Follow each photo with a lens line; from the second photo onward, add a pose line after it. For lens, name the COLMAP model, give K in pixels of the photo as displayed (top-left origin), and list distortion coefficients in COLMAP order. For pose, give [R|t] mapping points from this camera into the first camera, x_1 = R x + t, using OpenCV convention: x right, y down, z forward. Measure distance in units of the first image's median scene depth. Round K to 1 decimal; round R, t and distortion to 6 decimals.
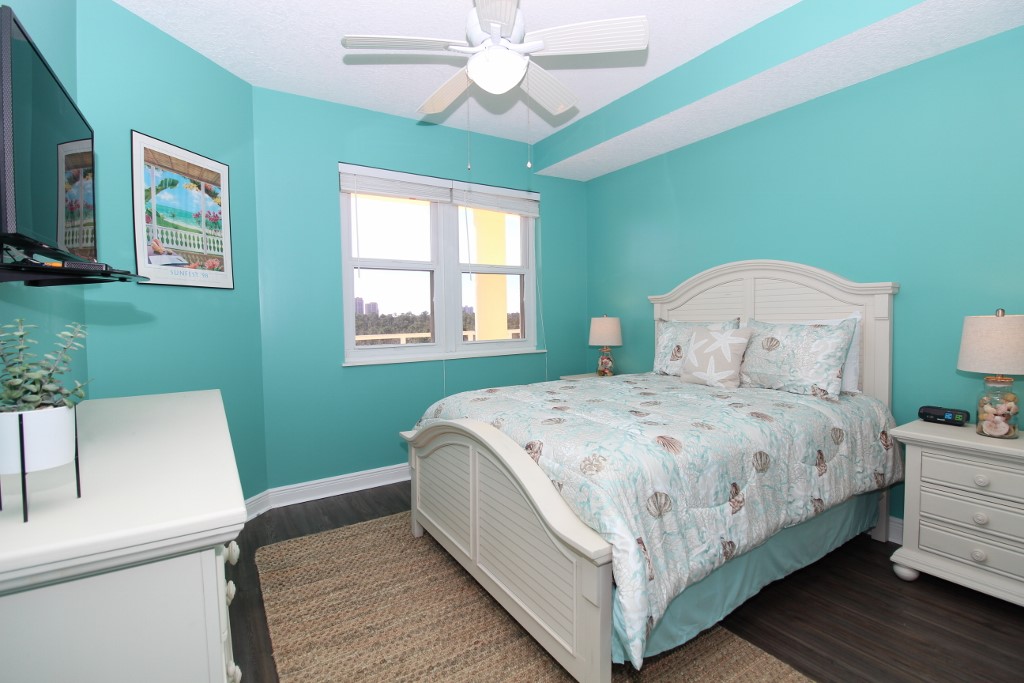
lens RADIAL K [[474.6, 0, 511.1], [0, 474.6, 331.5], [0, 0, 1]] dist [0.000658, -0.013250]
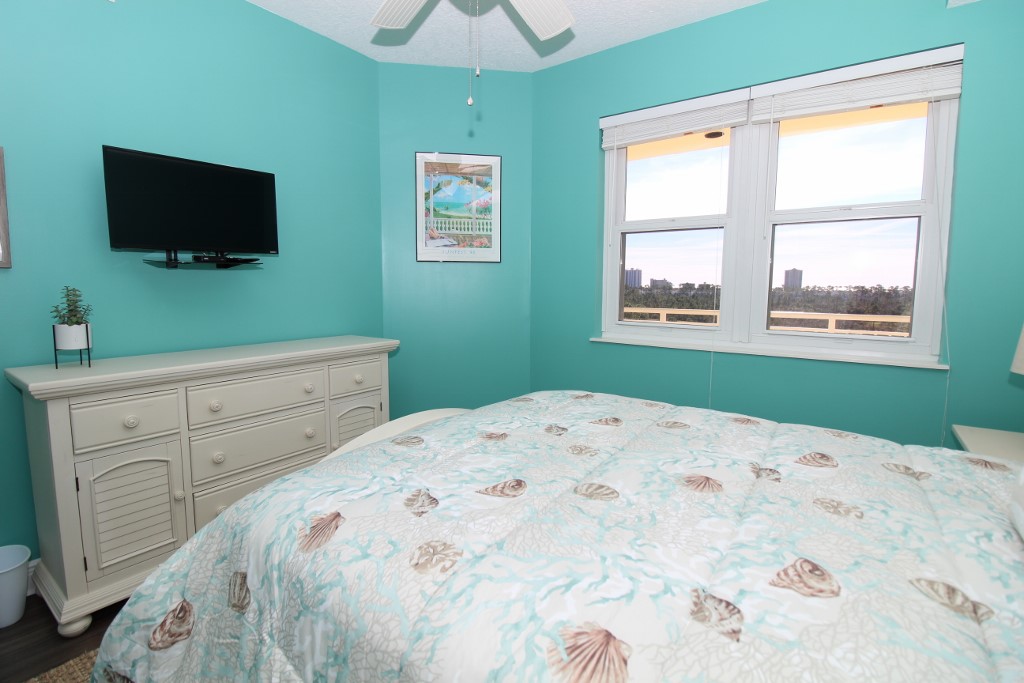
lens RADIAL K [[474.6, 0, 511.1], [0, 474.6, 331.5], [0, 0, 1]] dist [0.000658, -0.013250]
pose [[0.364921, 0.110043, -0.924512, 0.585548], [-0.046066, 0.993908, 0.100120, -0.040866], [0.929898, 0.006053, 0.367768, 0.641592]]
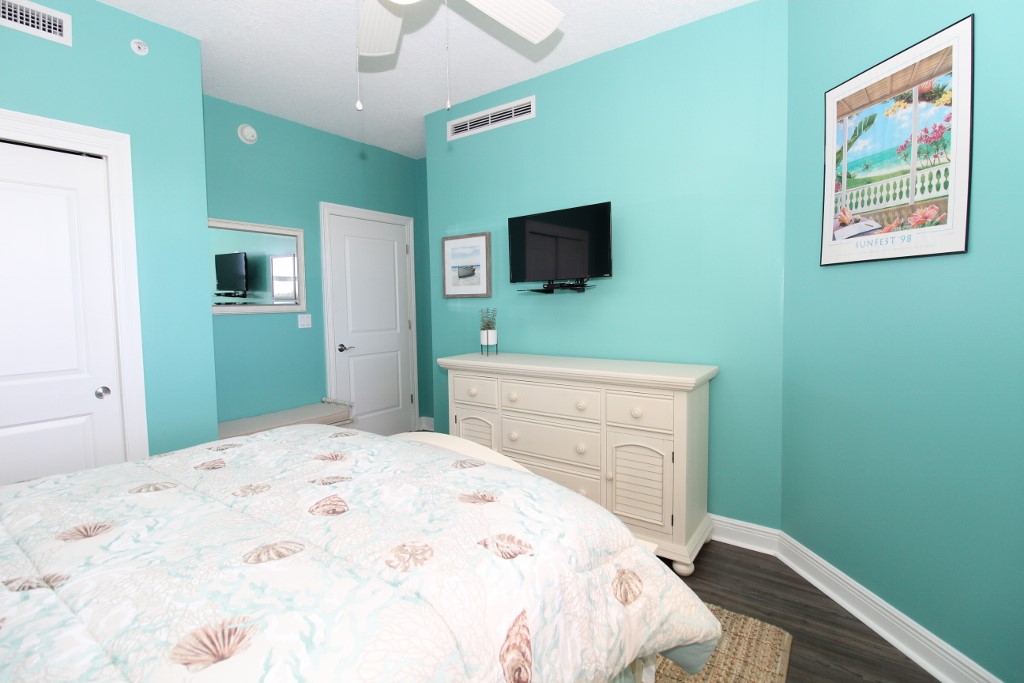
lens RADIAL K [[479.4, 0, 512.0], [0, 479.4, 331.6], [0, 0, 1]] dist [0.040658, -0.031232]
pose [[-0.925151, 0.049887, -0.376308, 0.095585], [0.012754, 0.994852, 0.100531, -0.067703], [0.379386, 0.088207, -0.921024, 1.429333]]
